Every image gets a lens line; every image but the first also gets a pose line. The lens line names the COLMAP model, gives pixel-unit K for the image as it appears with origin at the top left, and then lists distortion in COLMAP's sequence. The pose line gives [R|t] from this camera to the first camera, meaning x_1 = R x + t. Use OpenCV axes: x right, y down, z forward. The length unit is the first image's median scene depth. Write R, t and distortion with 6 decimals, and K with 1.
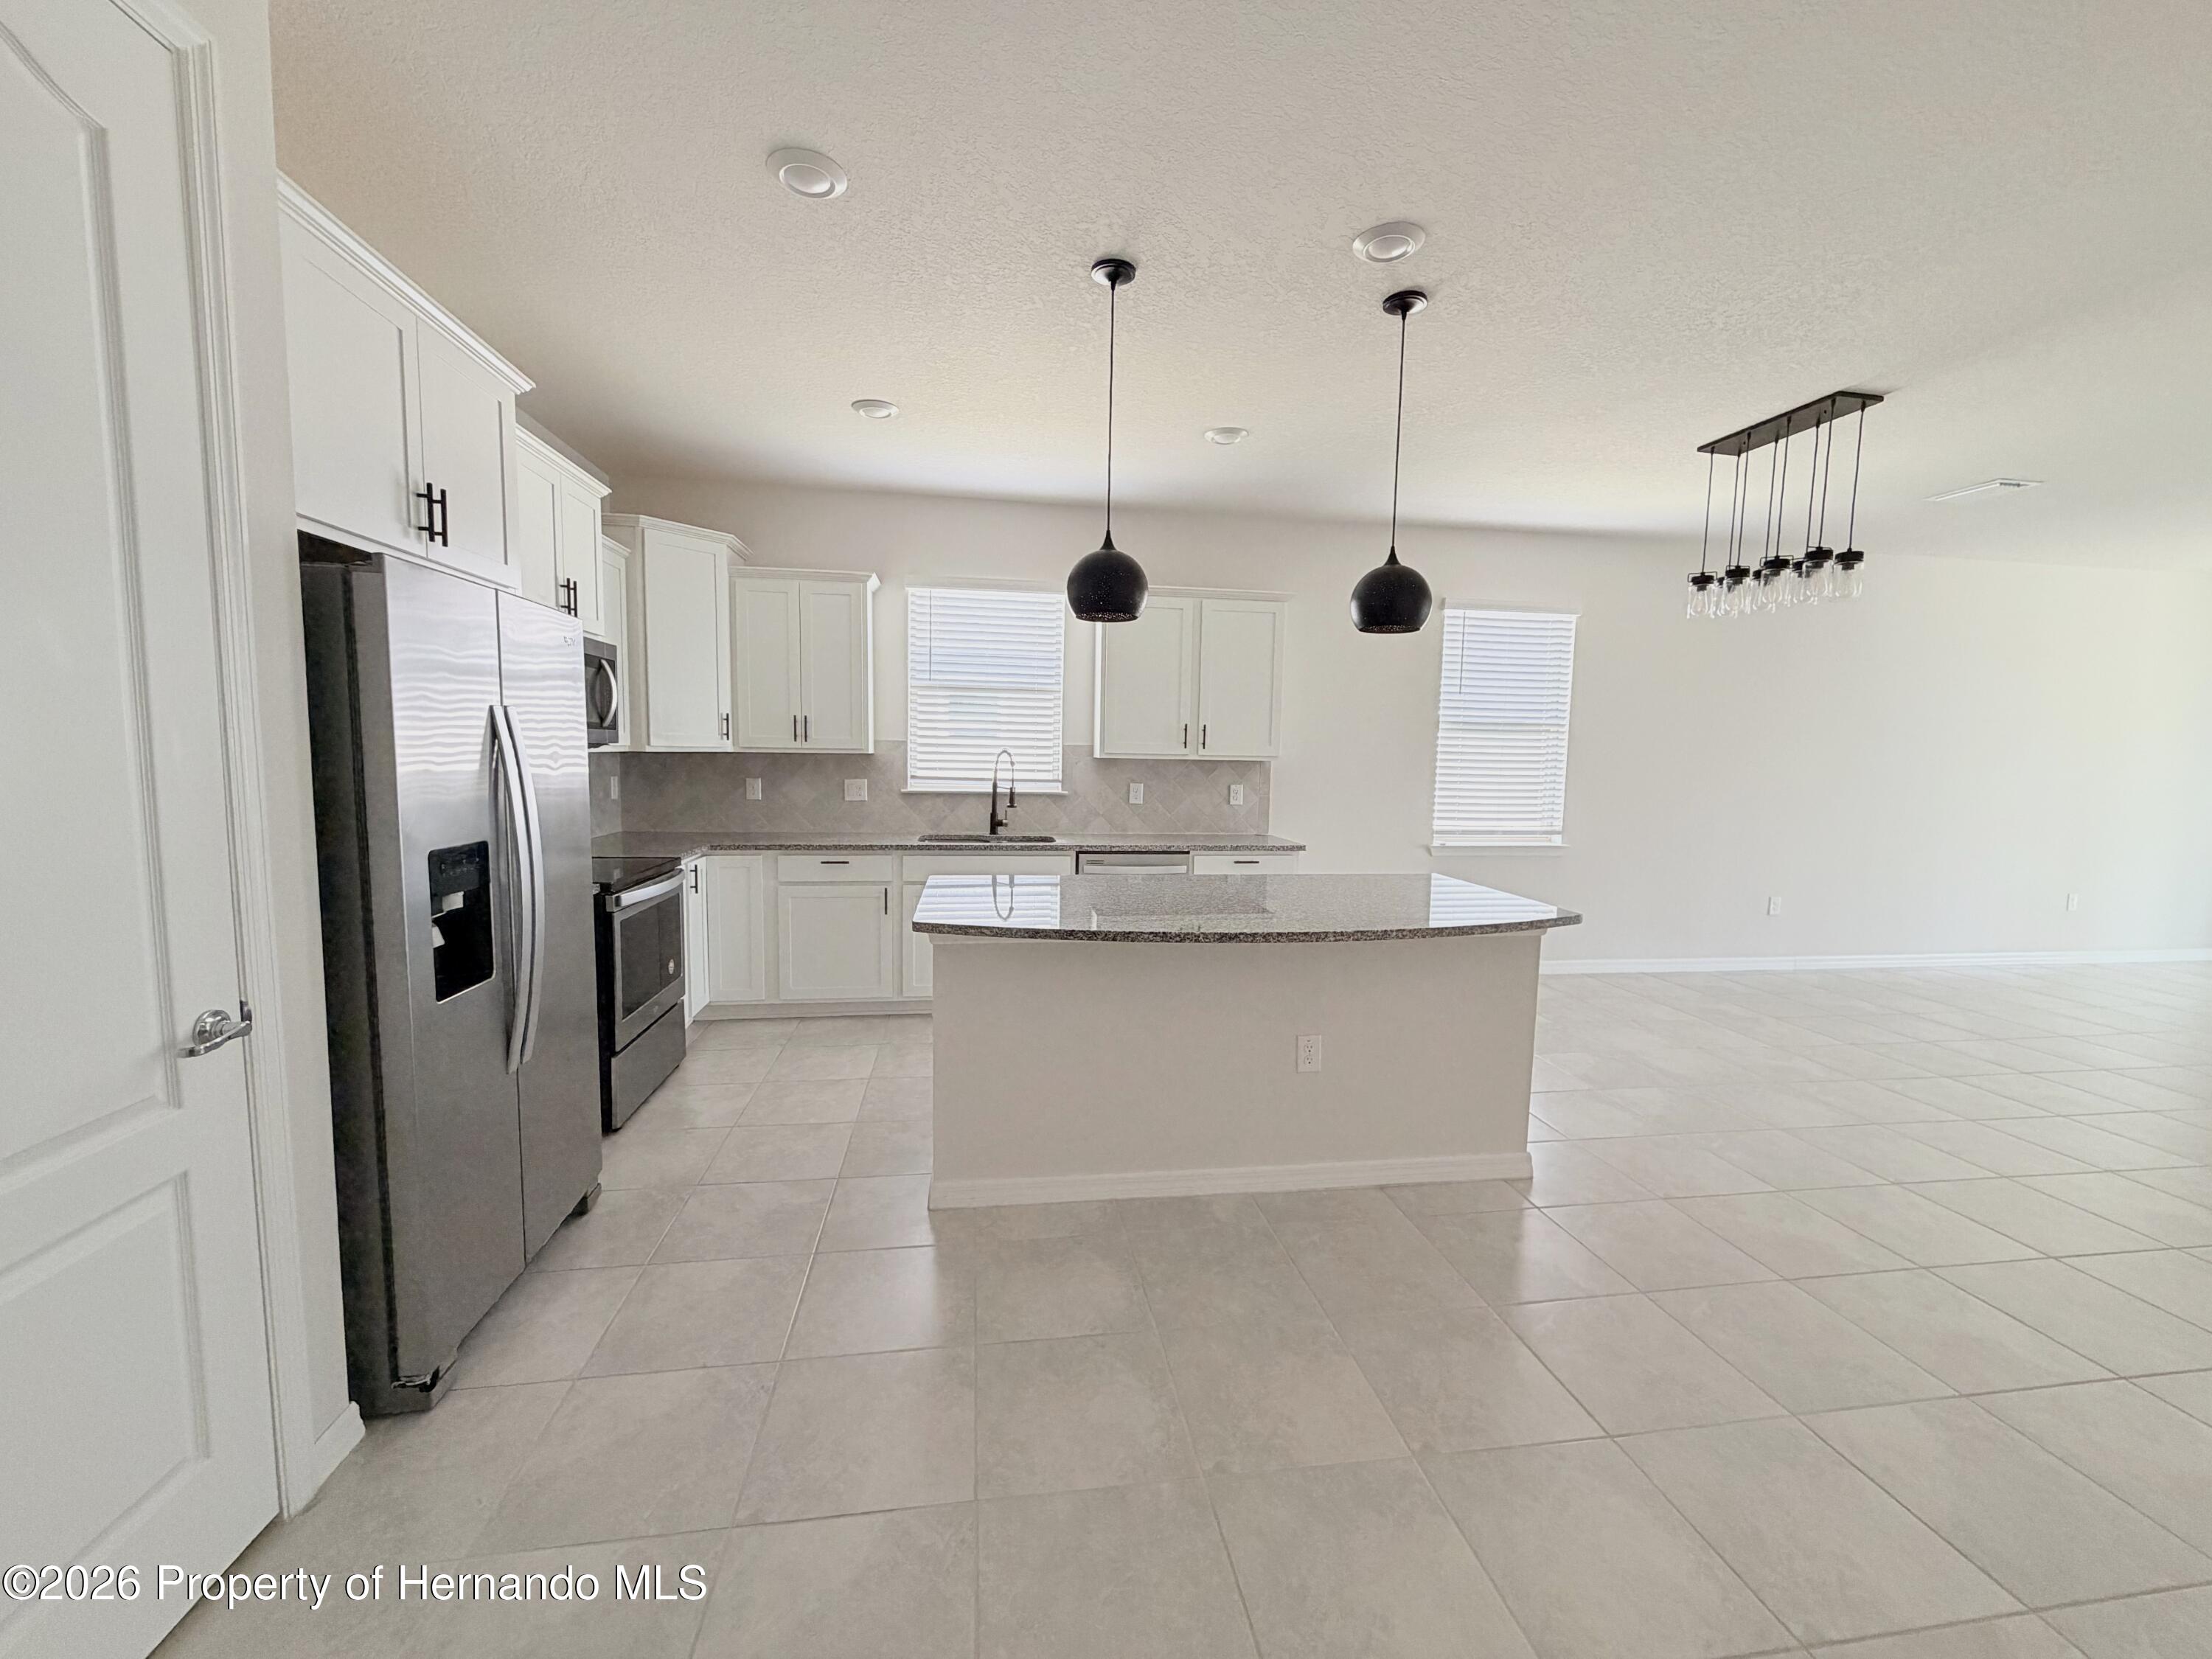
lens RADIAL K [[876.6, 0, 1100.1], [0, 876.6, 828.6], [0, 0, 1]] dist [-0.002446, -0.000473]
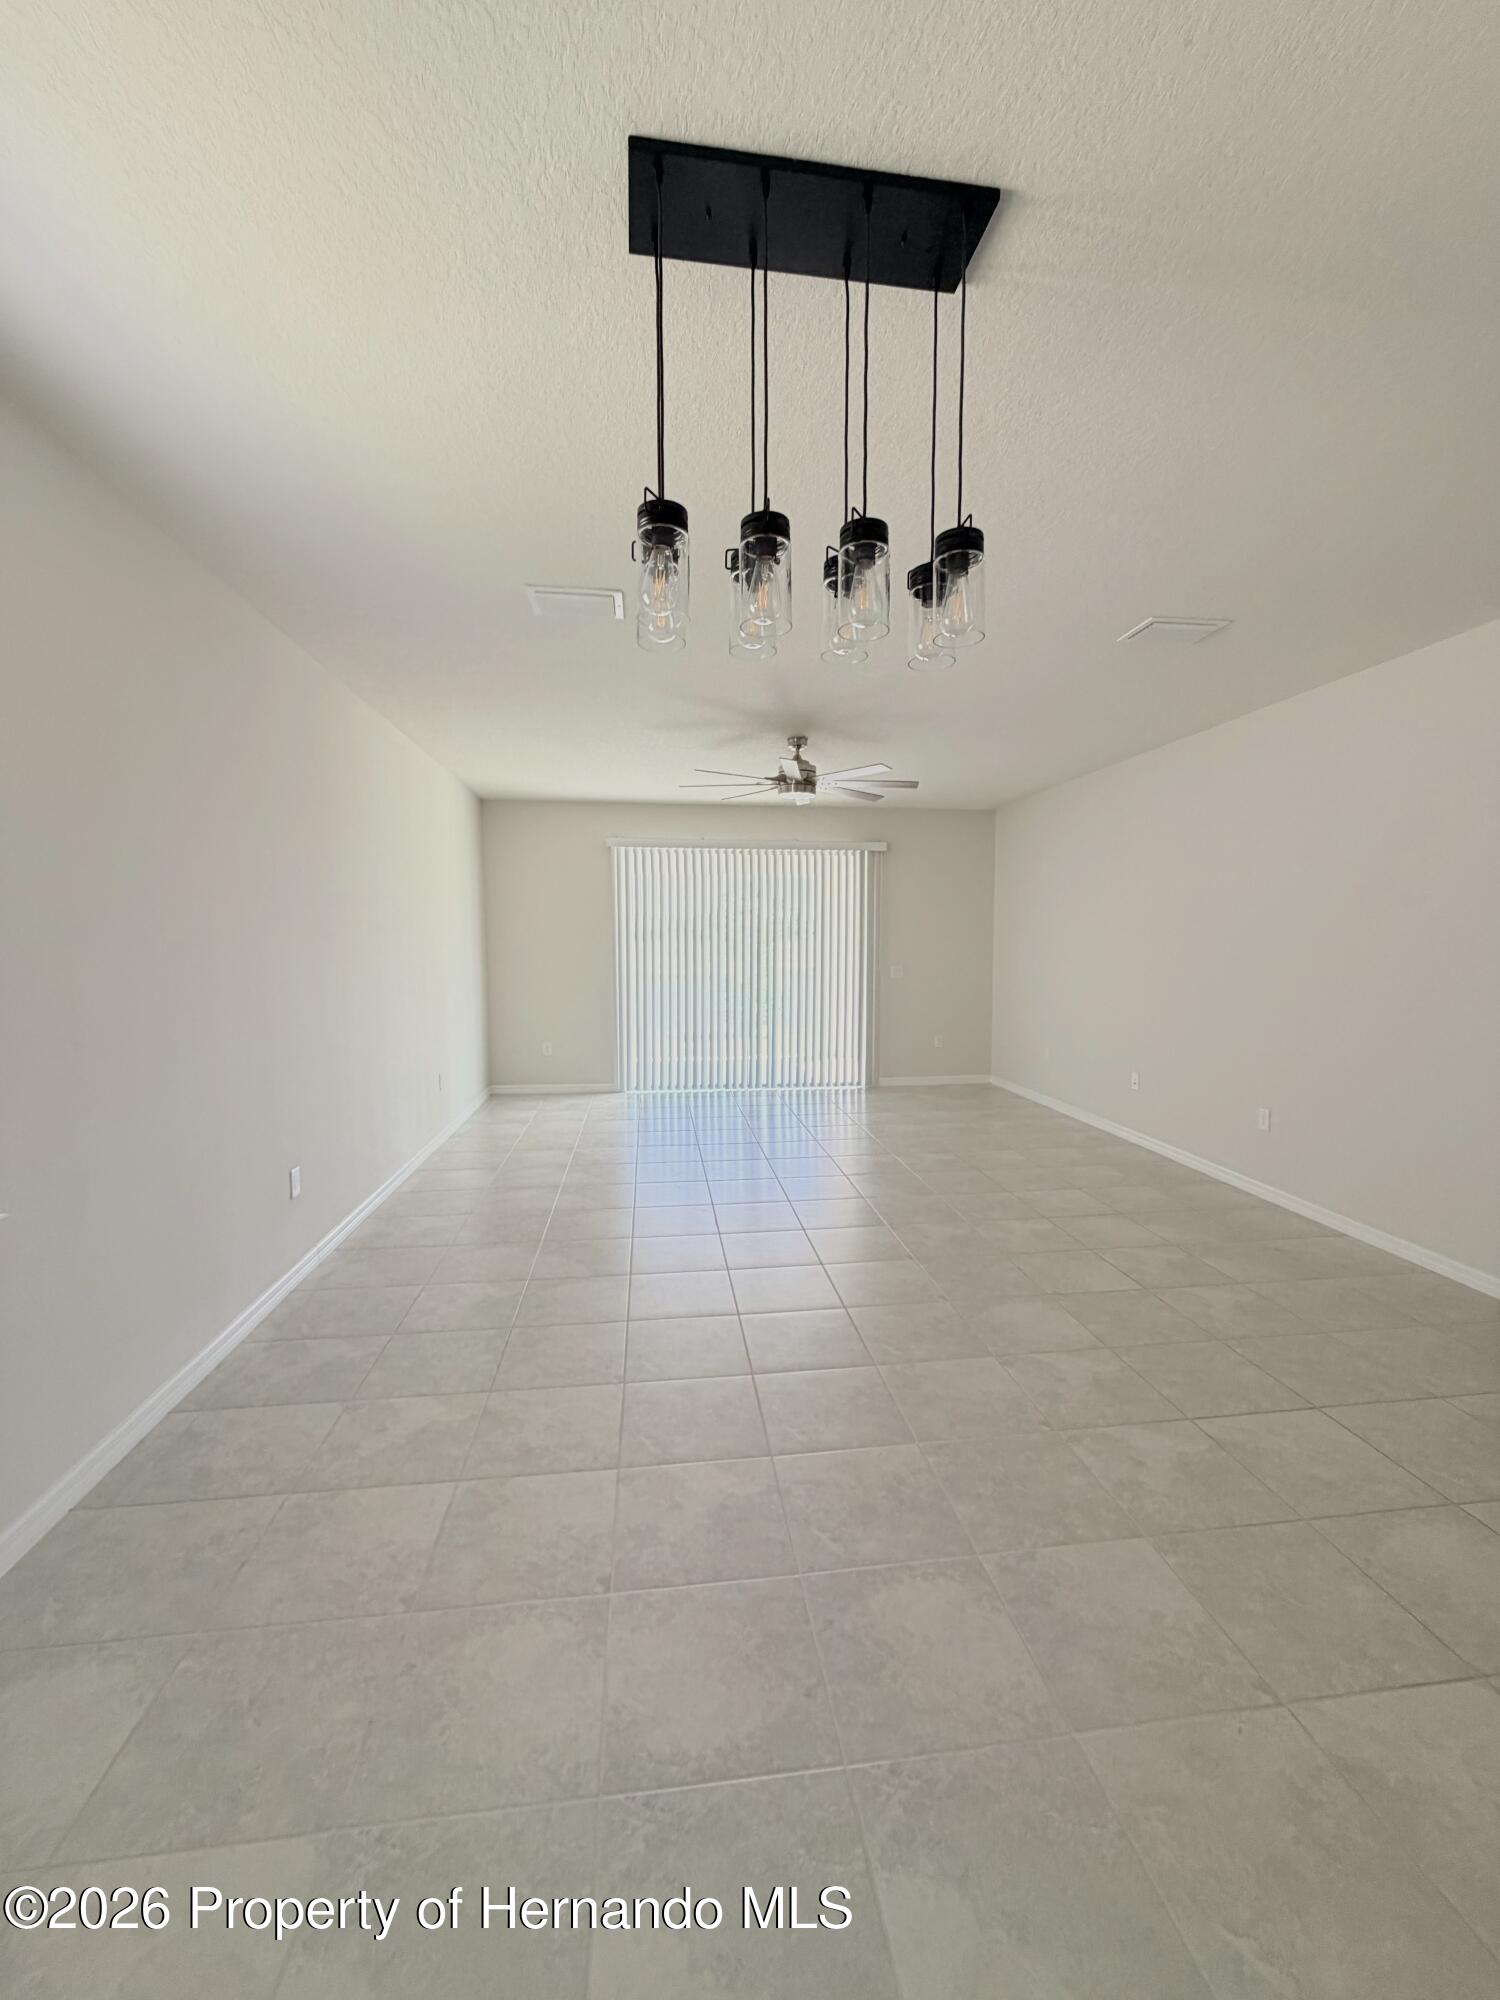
lens RADIAL K [[792.5, 0, 752.9], [0, 792.5, 1007.0], [0, 0, 1]] dist [-0.002446, -0.000473]
pose [[0.016863, -0.104100, 0.994424, 0.288798], [0.092044, 0.990504, 0.102129, -0.091467], [-0.995612, 0.089809, 0.026284, 0.861847]]
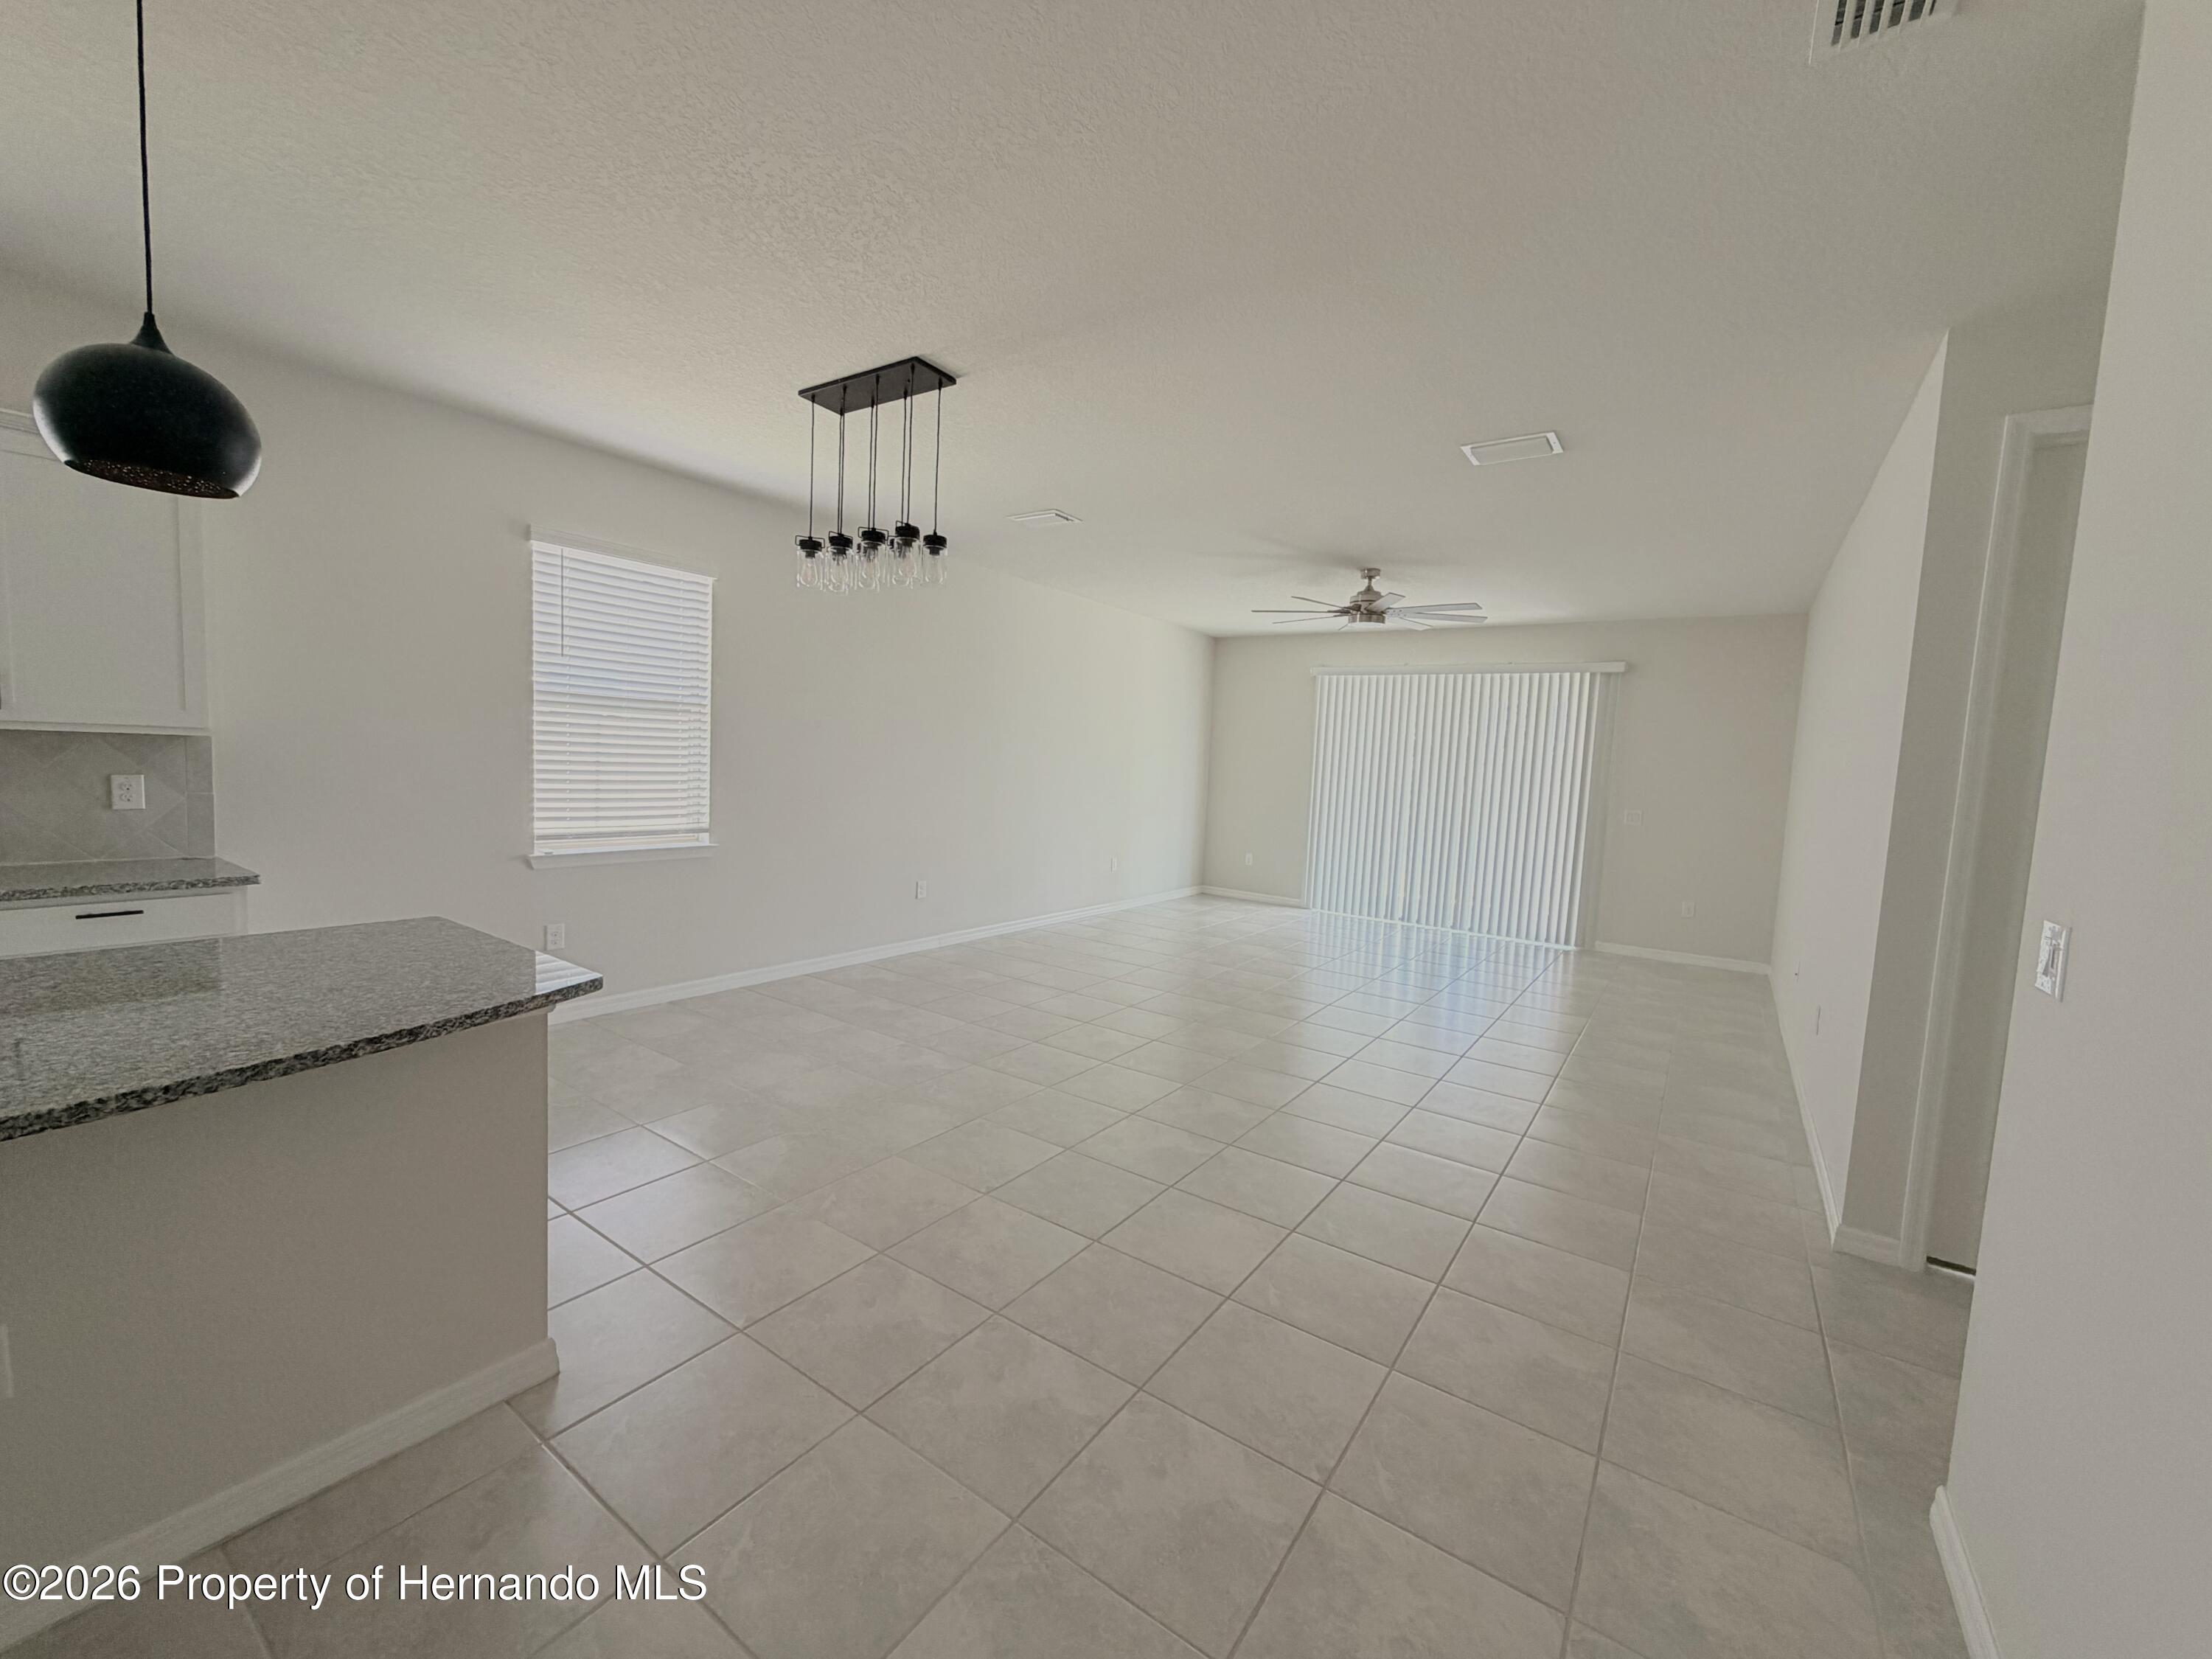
lens RADIAL K [[876.6, 0, 1100.1], [0, 876.6, 828.6], [0, 0, 1]] dist [-0.002446, -0.000473]
pose [[0.683885, -0.043901, 0.728268, 0.207953], [0.030896, 0.999035, 0.031210, -0.015538], [-0.728935, 0.001156, 0.684582, 0.164173]]
